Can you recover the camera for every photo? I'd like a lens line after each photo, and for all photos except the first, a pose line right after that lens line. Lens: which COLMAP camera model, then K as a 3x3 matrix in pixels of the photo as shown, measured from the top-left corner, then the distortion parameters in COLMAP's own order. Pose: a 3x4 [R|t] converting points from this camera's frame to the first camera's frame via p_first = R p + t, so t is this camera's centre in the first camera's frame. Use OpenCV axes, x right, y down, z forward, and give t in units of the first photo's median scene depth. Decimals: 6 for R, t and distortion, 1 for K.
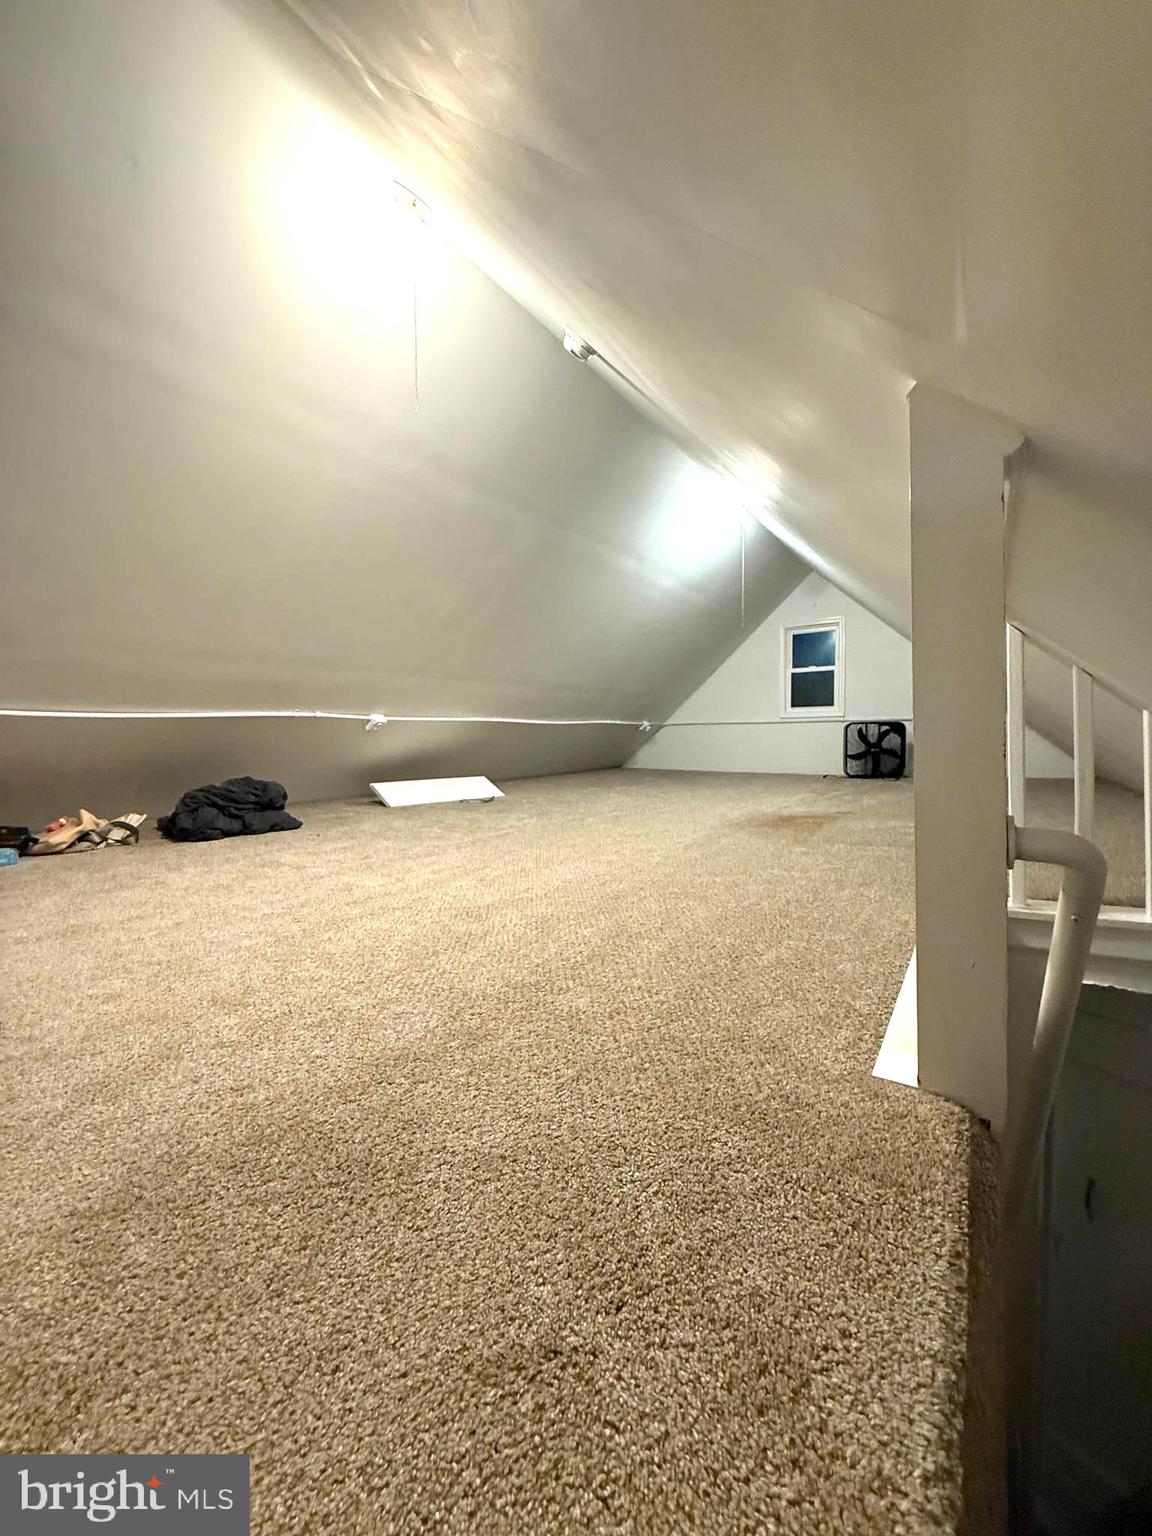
lens RADIAL K [[614.1, 0, 576.4], [0, 614.1, 764.1], [0, 0, 1]] dist [-0.000007, -0.000098]
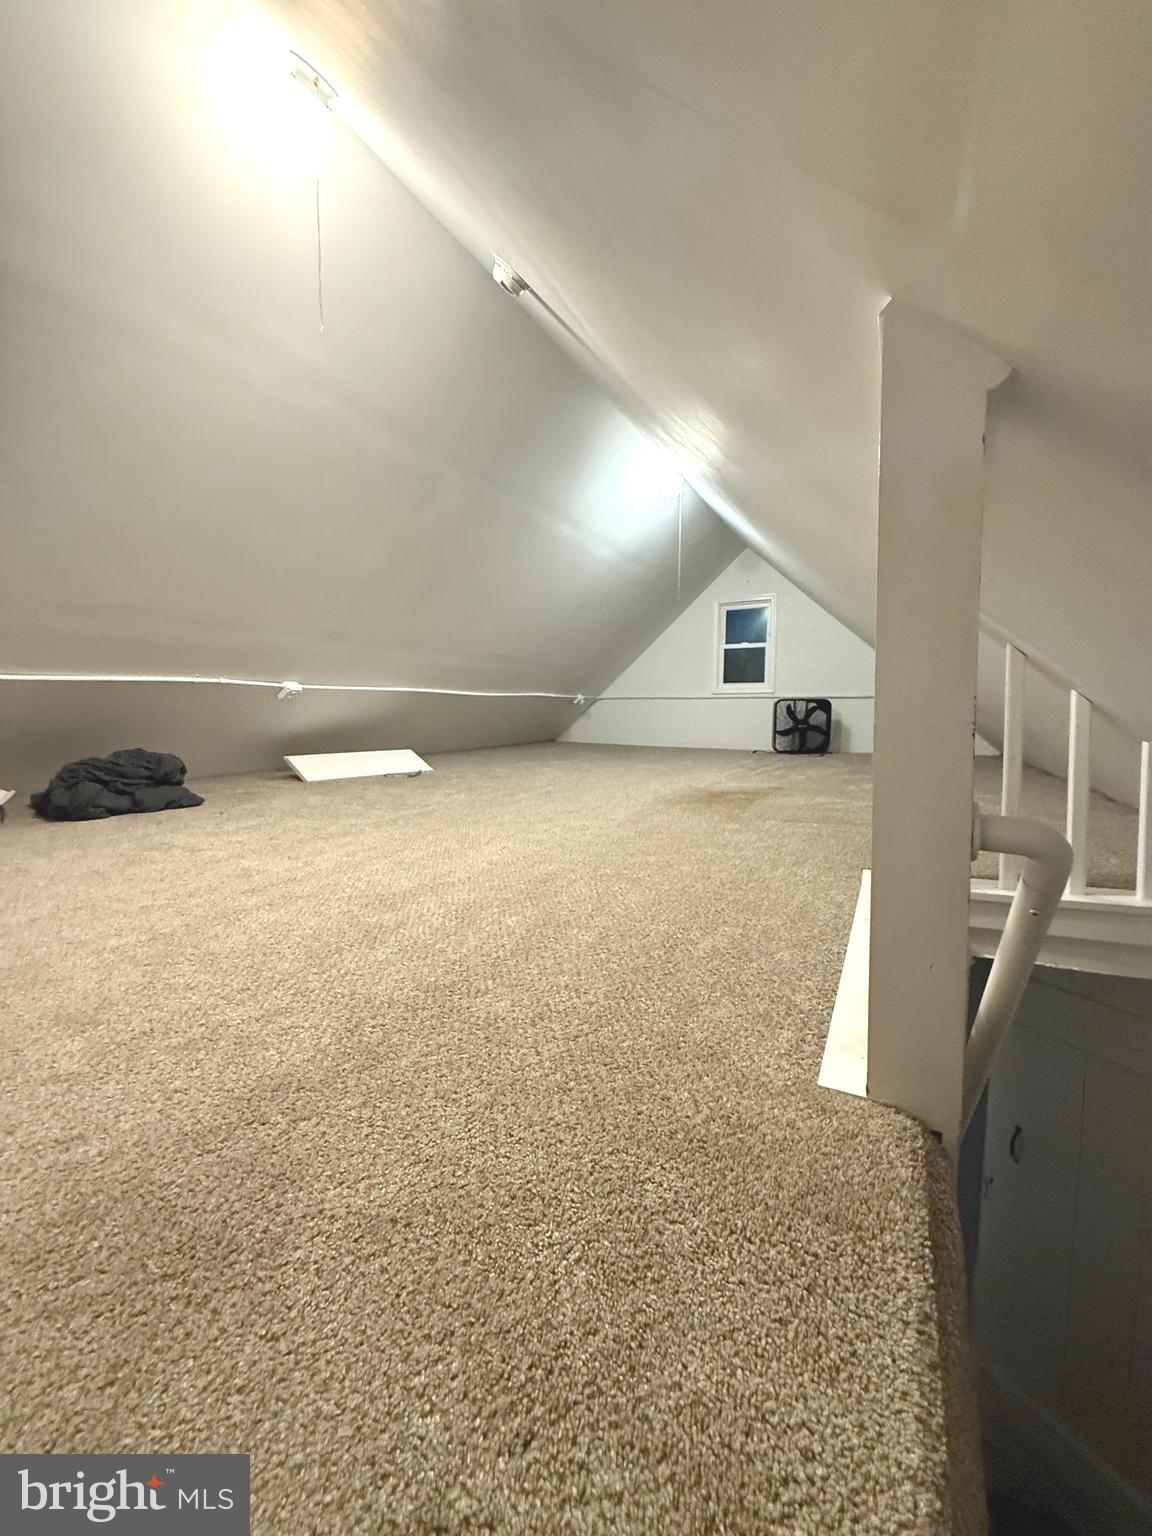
lens RADIAL K [[614.1, 0, 576.4], [0, 614.1, 764.1], [0, 0, 1]] dist [-0.000007, -0.000098]
pose [[0.994317, 0.004811, 0.106352, 0.024827], [-0.009417, 0.999037, 0.042853, -0.003520], [-0.106043, -0.043612, 0.993405, 0.143592]]
